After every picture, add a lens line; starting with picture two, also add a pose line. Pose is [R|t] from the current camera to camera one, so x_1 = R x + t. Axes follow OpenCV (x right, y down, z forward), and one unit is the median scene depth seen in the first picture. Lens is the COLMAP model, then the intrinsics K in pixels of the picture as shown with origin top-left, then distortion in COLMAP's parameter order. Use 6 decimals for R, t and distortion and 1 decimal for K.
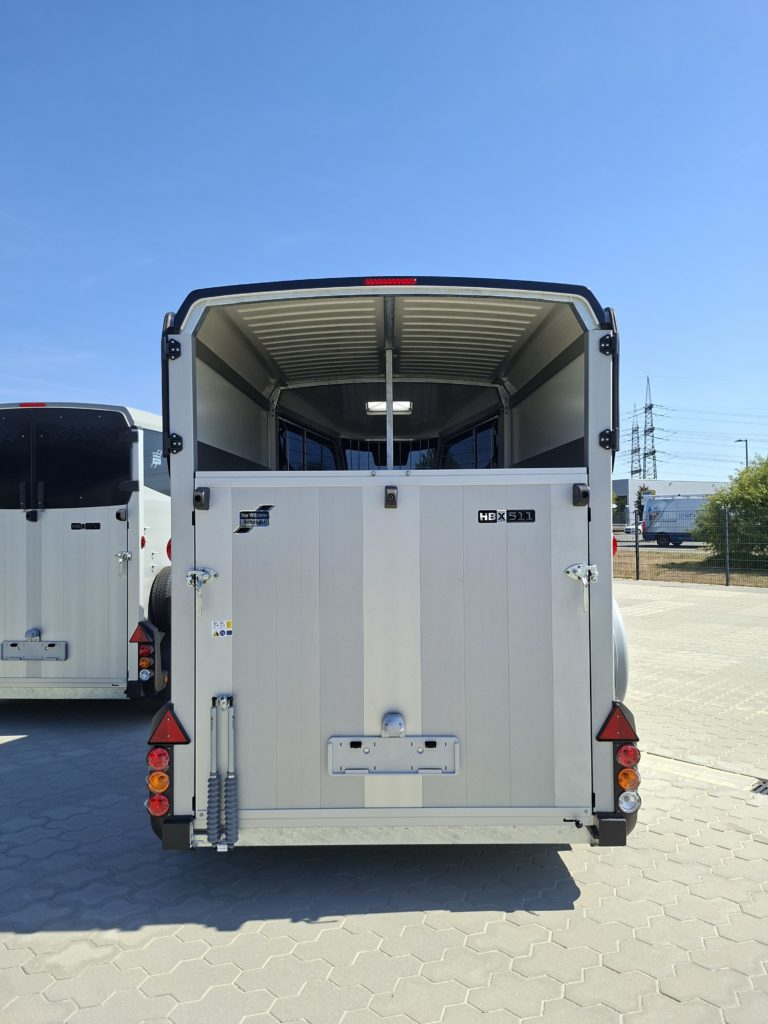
lens RADIAL K [[694.3, 0, 387.8], [0, 694.3, 515.6], [0, 0, 1]] dist [0.116030, -0.138282]
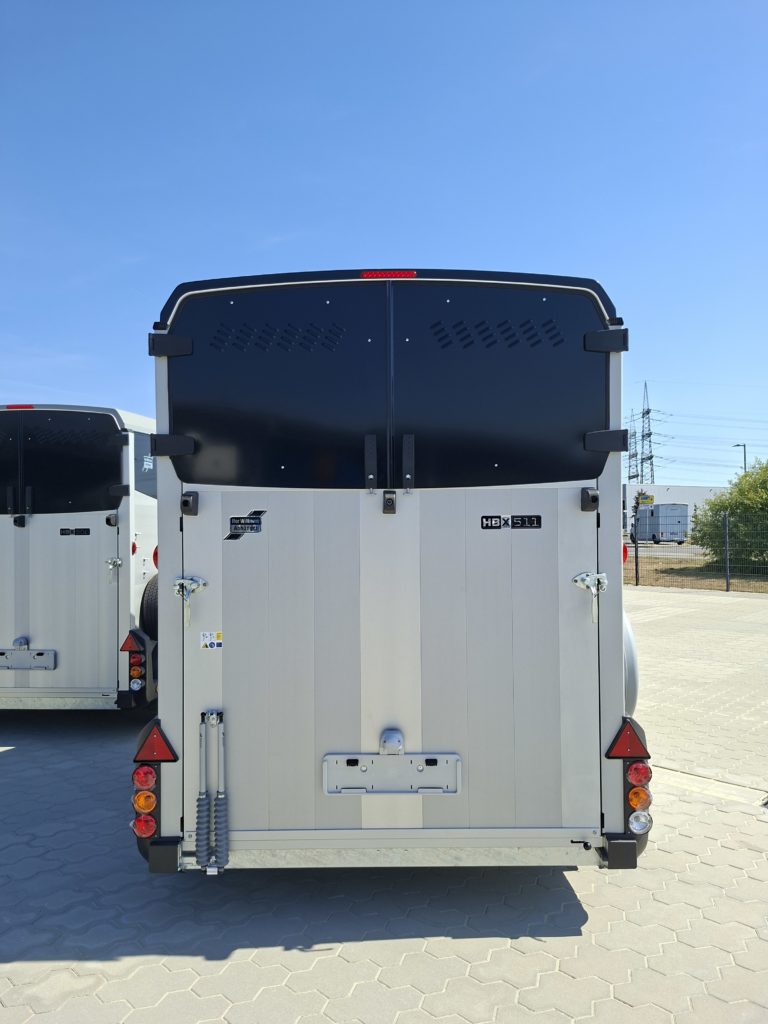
lens RADIAL K [[695.3, 0, 385.9], [0, 695.3, 521.6], [0, 0, 1]] dist [0.111276, -0.129012]
pose [[0.999999, 0.000116, 0.001415, -0.001505], [-0.000118, 0.999999, 0.001490, -0.000984], [-0.001415, -0.001490, 0.999998, 0.044112]]
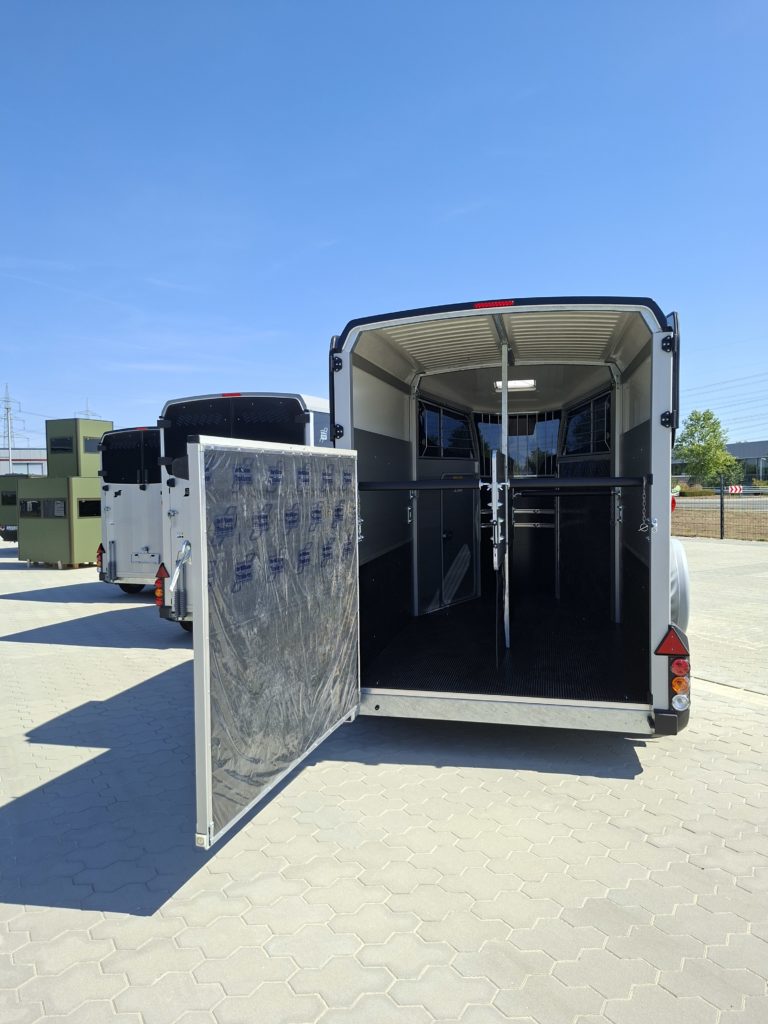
lens RADIAL K [[695.3, 0, 385.9], [0, 695.3, 521.6], [0, 0, 1]] dist [0.111276, -0.129012]
pose [[0.974950, 0.007693, -0.222289, 0.093046], [0.005994, 0.998130, 0.060835, -0.005316], [0.222341, -0.060644, 0.973081, -0.321636]]
